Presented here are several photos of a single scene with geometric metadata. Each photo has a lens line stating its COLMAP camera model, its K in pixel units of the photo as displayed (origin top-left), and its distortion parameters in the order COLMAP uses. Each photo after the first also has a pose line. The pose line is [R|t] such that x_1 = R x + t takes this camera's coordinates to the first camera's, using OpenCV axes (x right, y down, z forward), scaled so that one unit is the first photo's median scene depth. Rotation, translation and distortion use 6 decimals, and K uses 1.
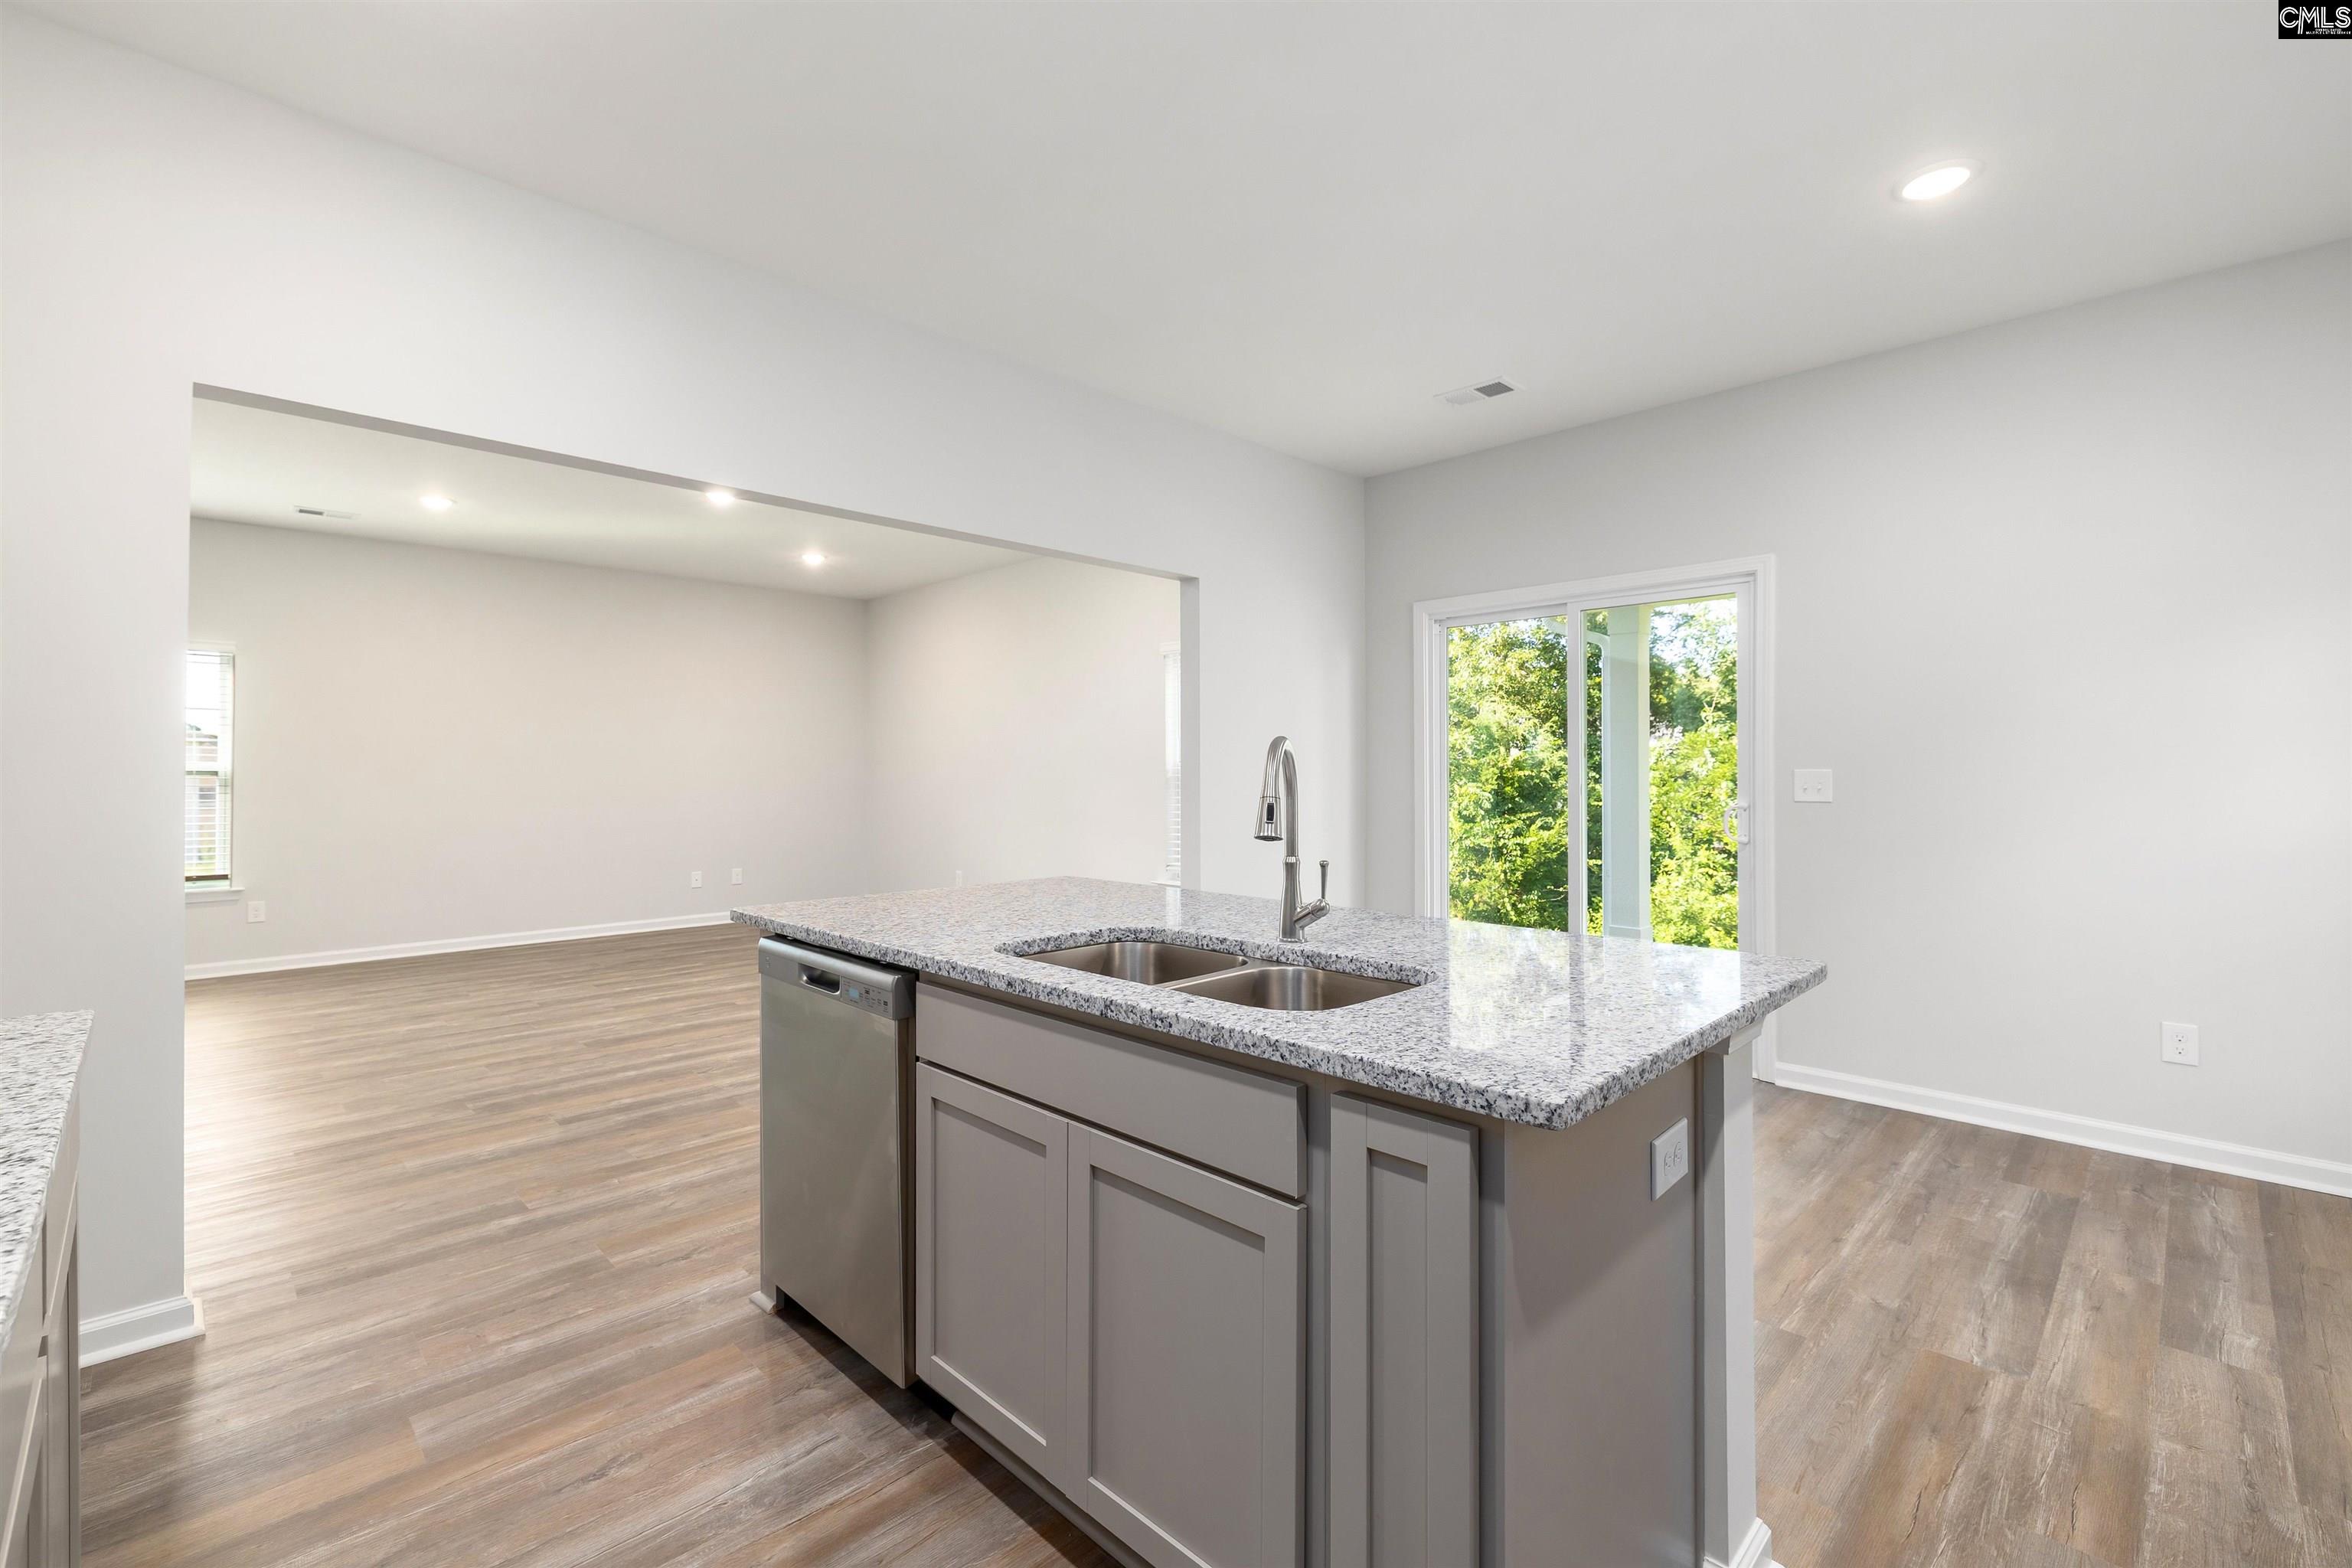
lens RADIAL K [[1008.7, 0, 1160.5], [0, 1008.7, 769.0], [0, 0, 1]] dist [0.003341, -0.000573]
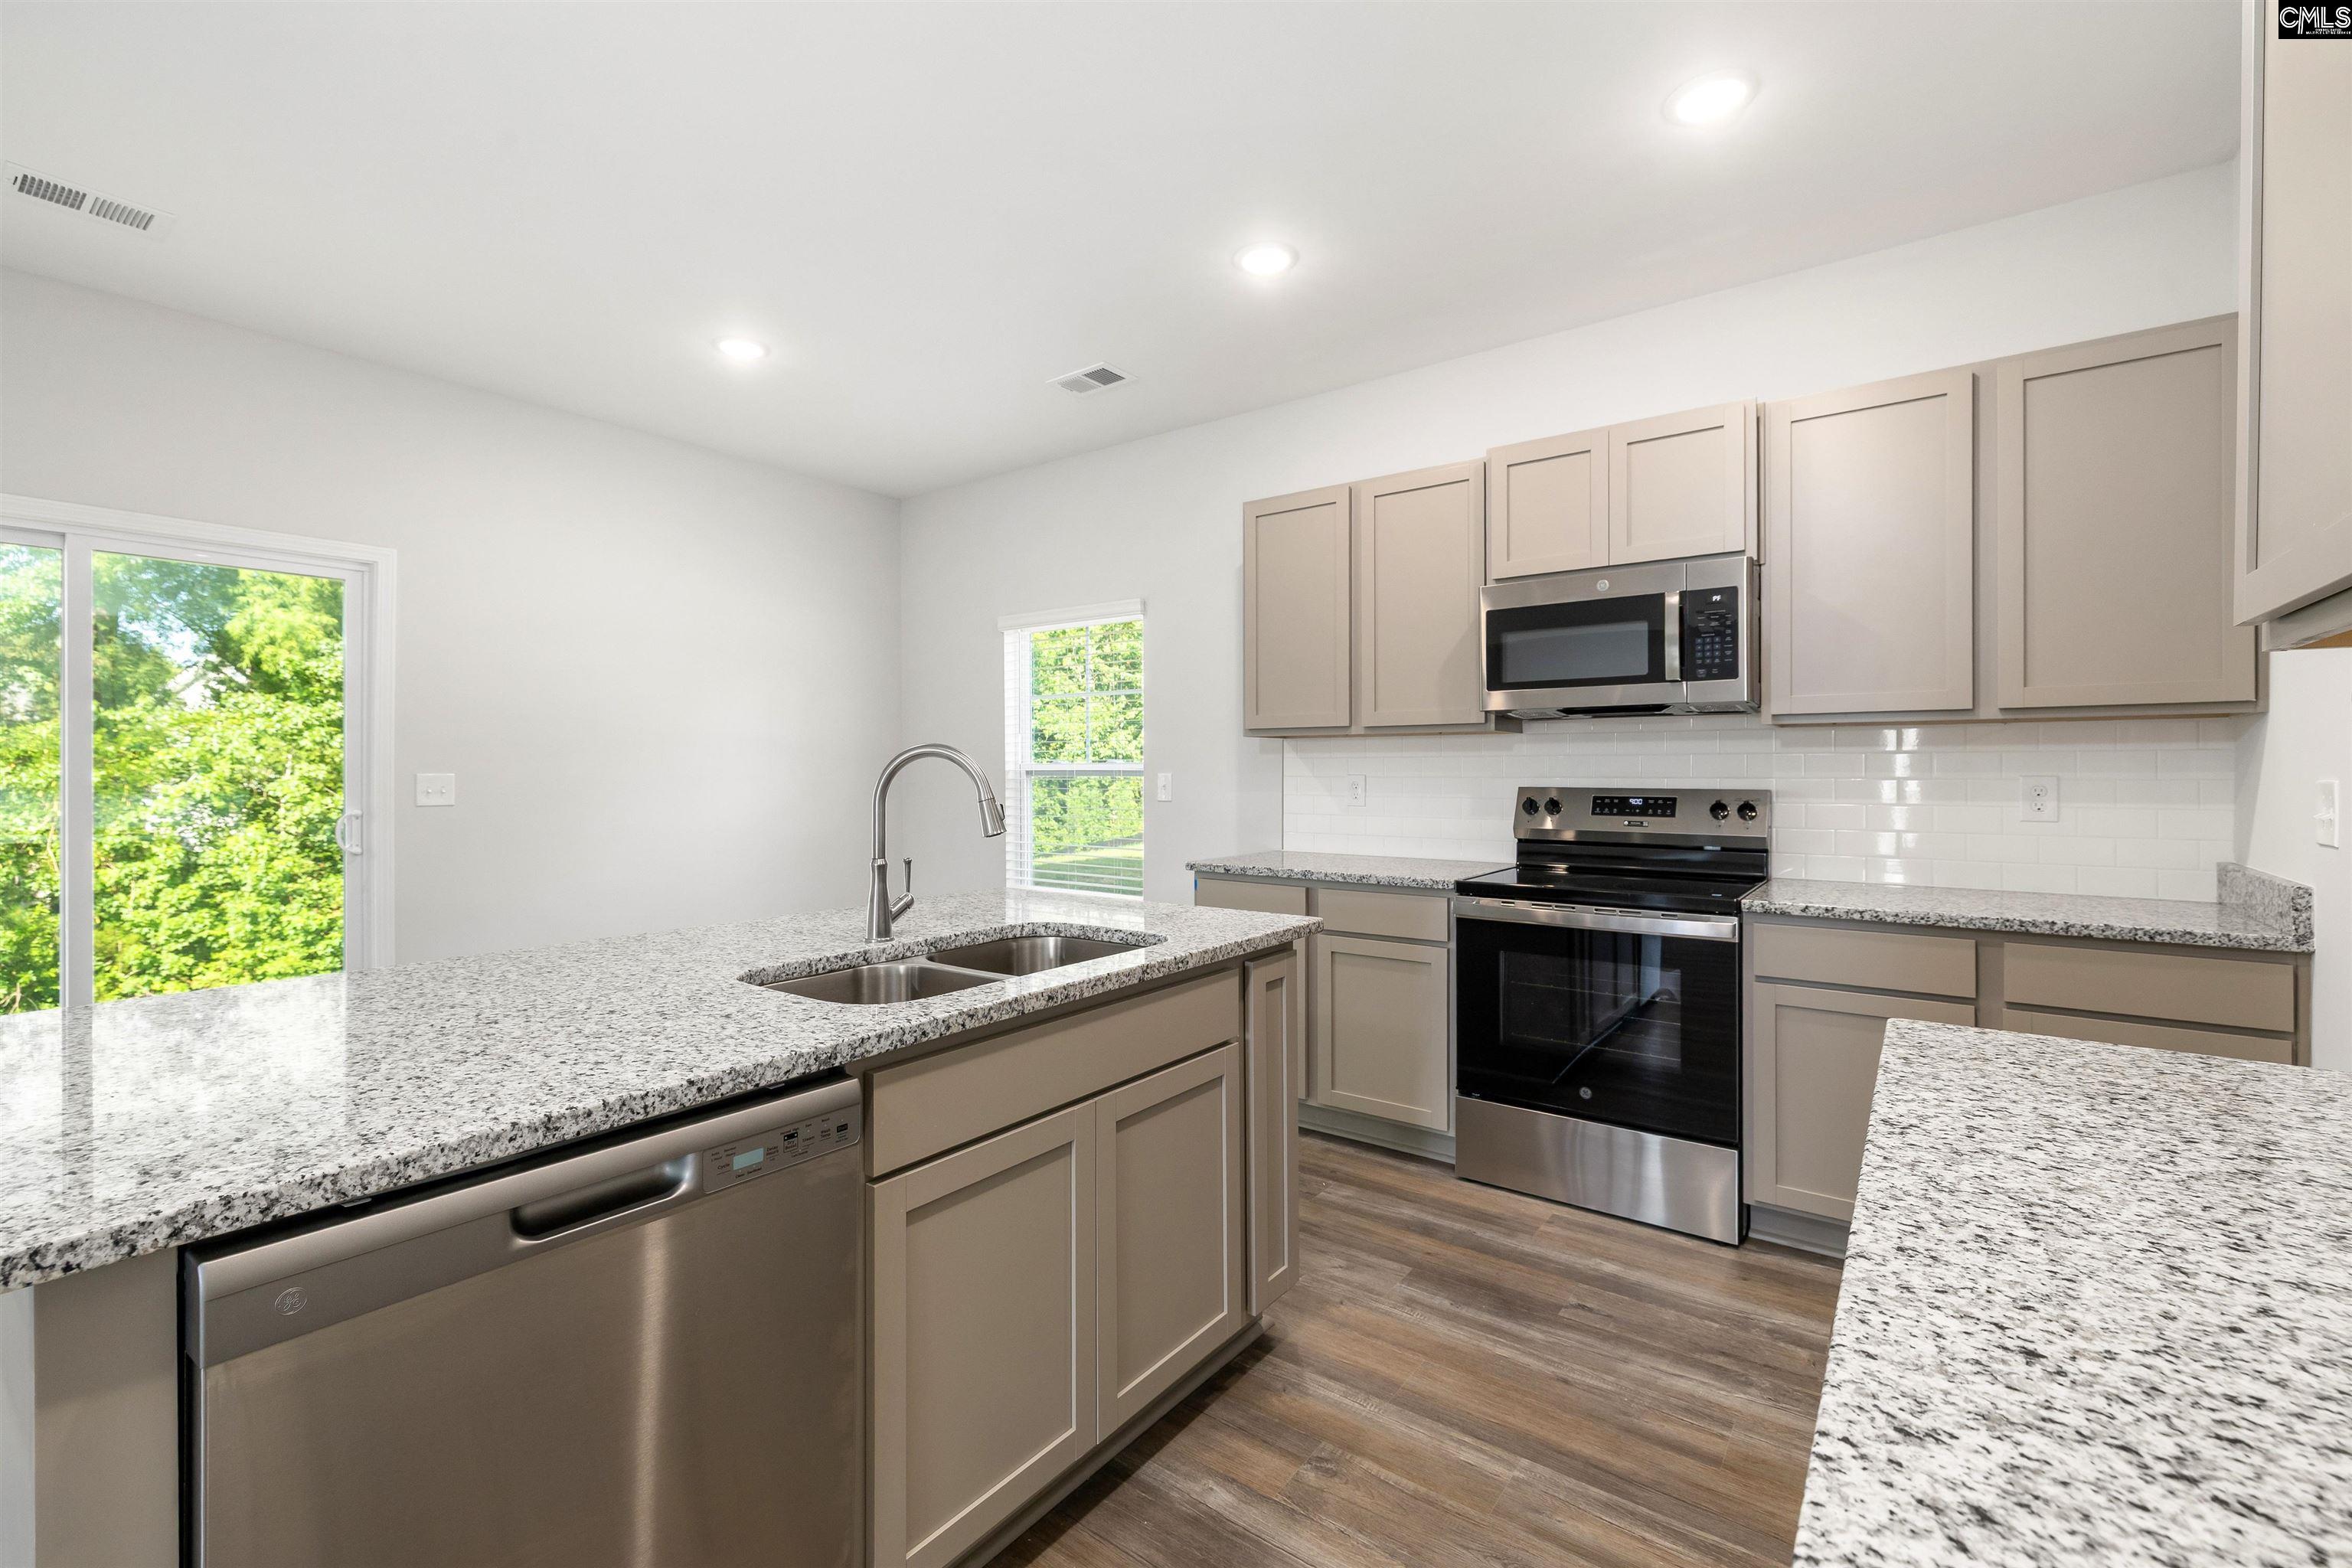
lens RADIAL K [[1008.7, 0, 1173.3], [0, 1008.7, 776.1], [0, 0, 1]] dist [0.003341, -0.000573]
pose [[-0.155710, -0.001839, 0.987801, -0.863048], [-0.001453, 0.999998, 0.001633, -0.000001], [-0.987802, -0.001181, -0.155712, 0.798338]]
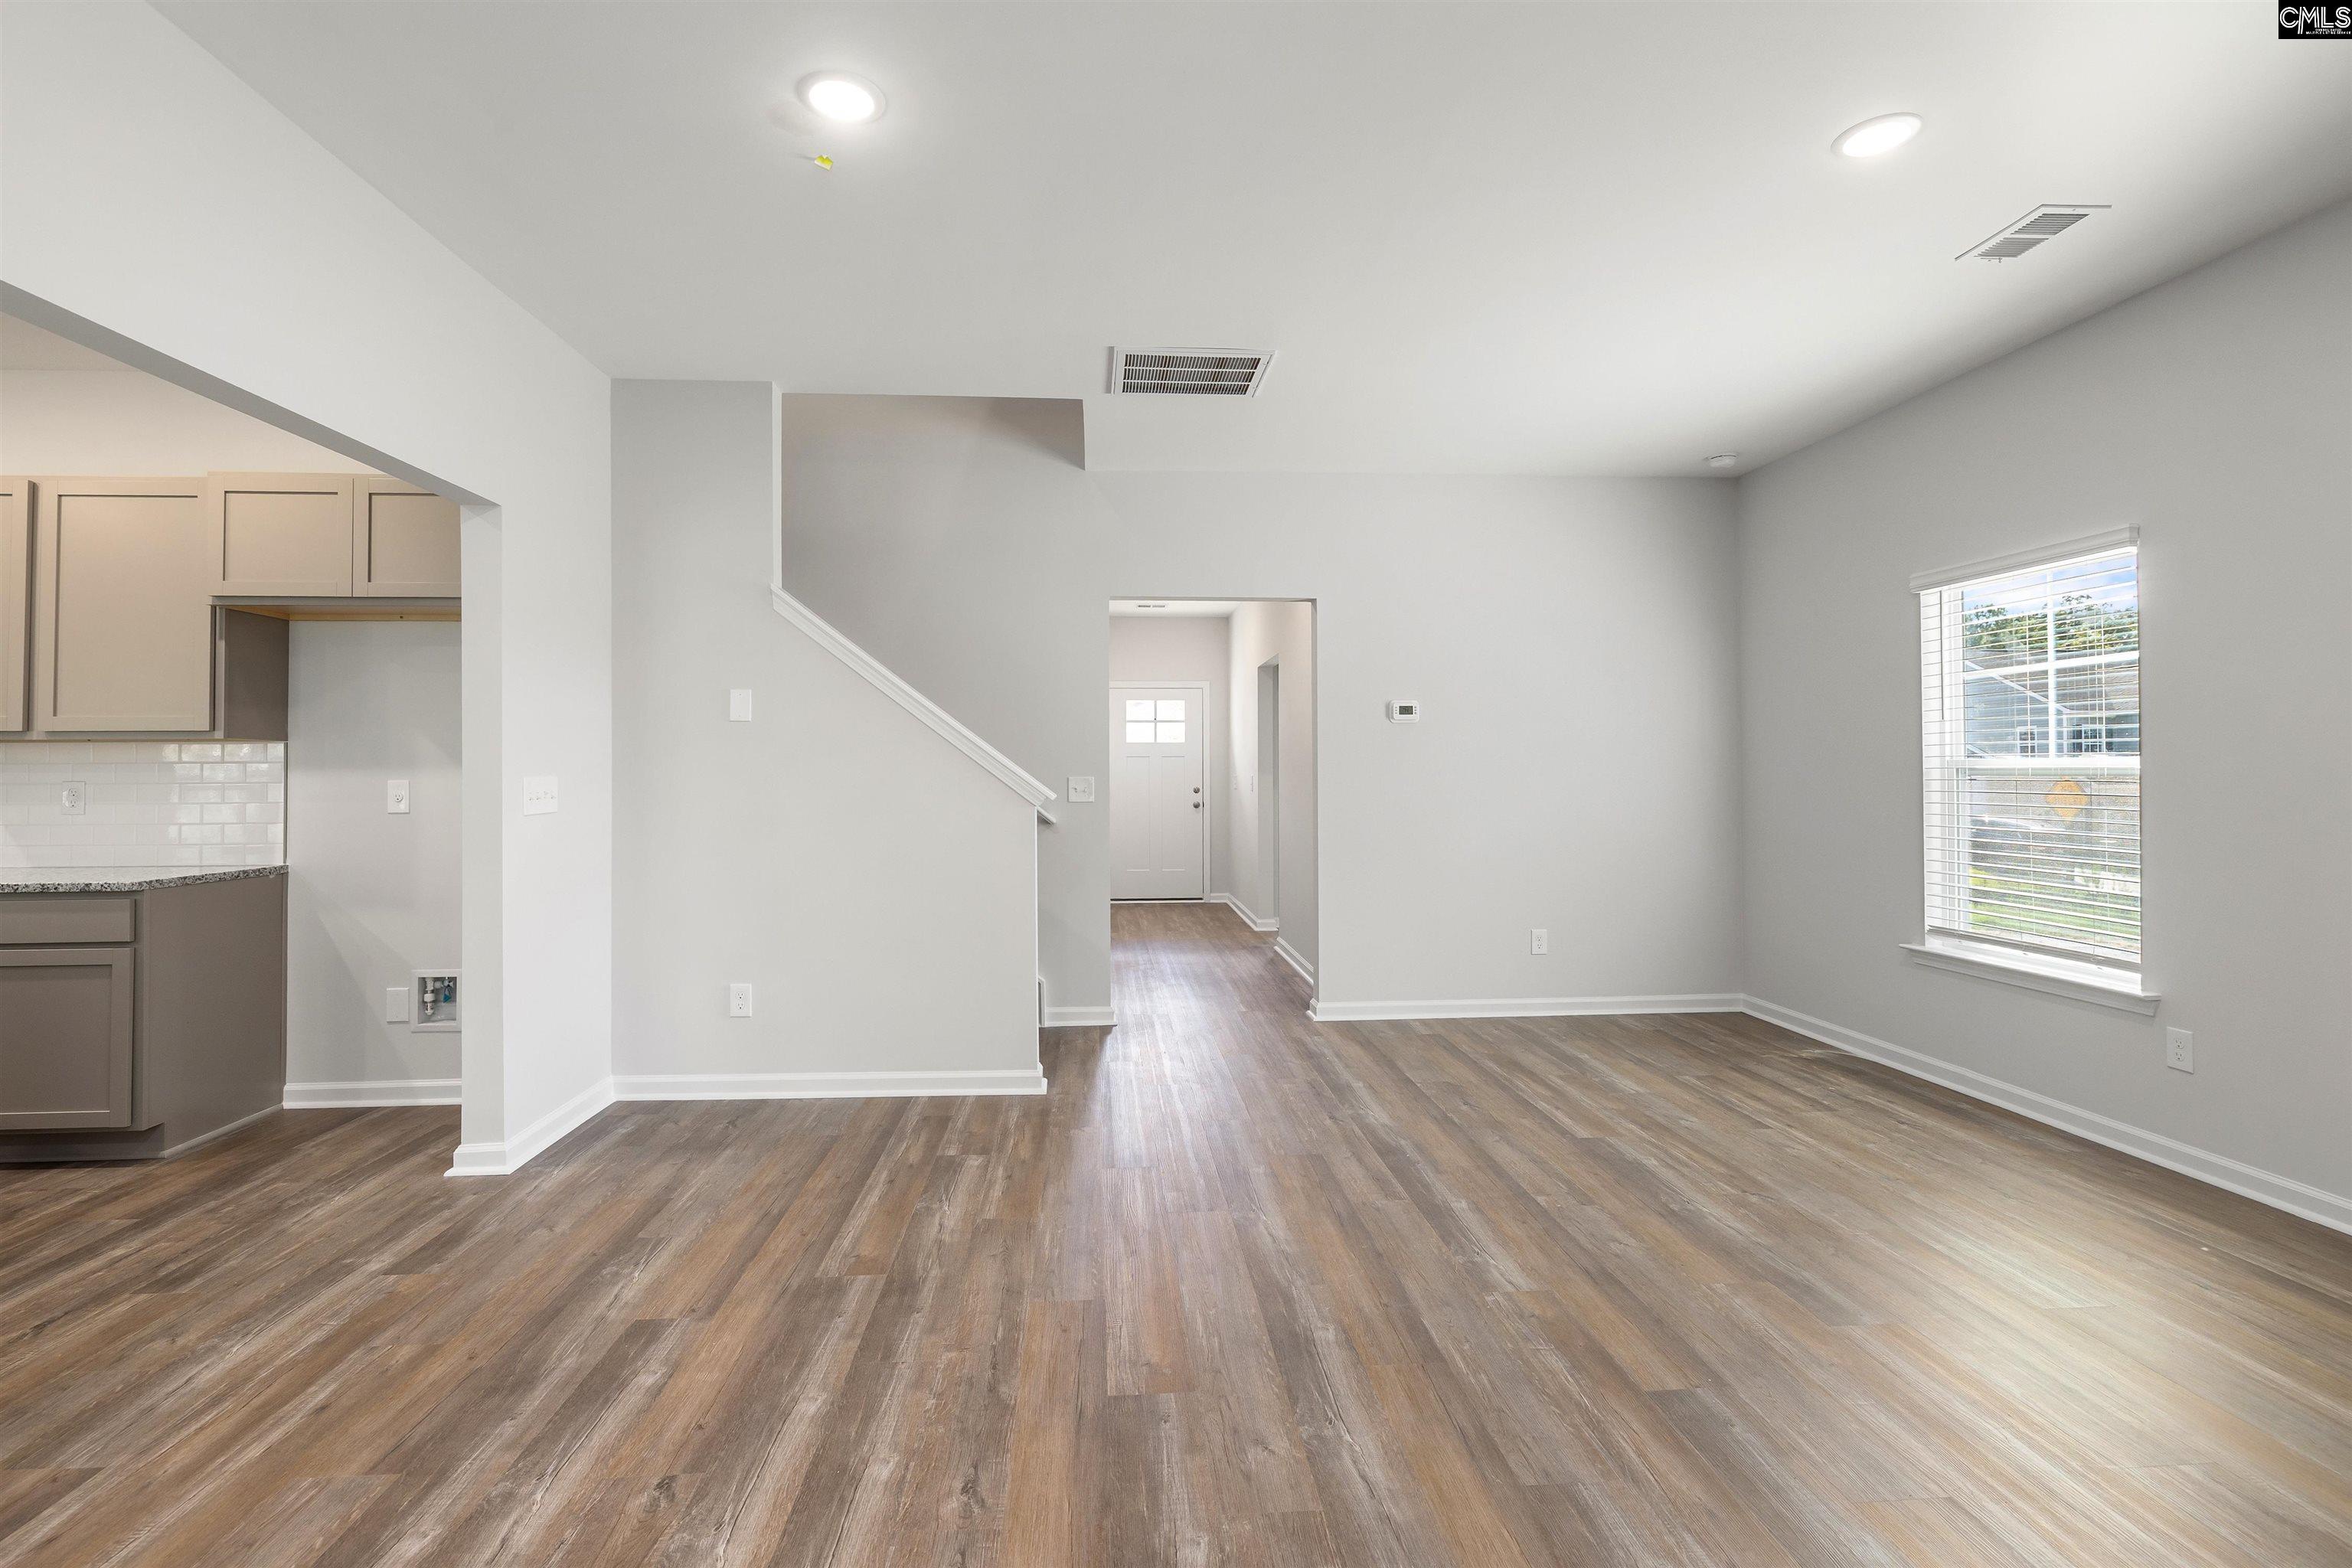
lens RADIAL K [[1086.6, 0, 1163.3], [0, 1086.6, 750.8], [0, 0, 1]] dist [-0.004613, 0.001434]
pose [[-0.655872, -0.009136, -0.754817, -0.486359], [0.007758, 0.999792, -0.018842, 0.001726], [0.754832, -0.018214, -0.655665, 2.940658]]
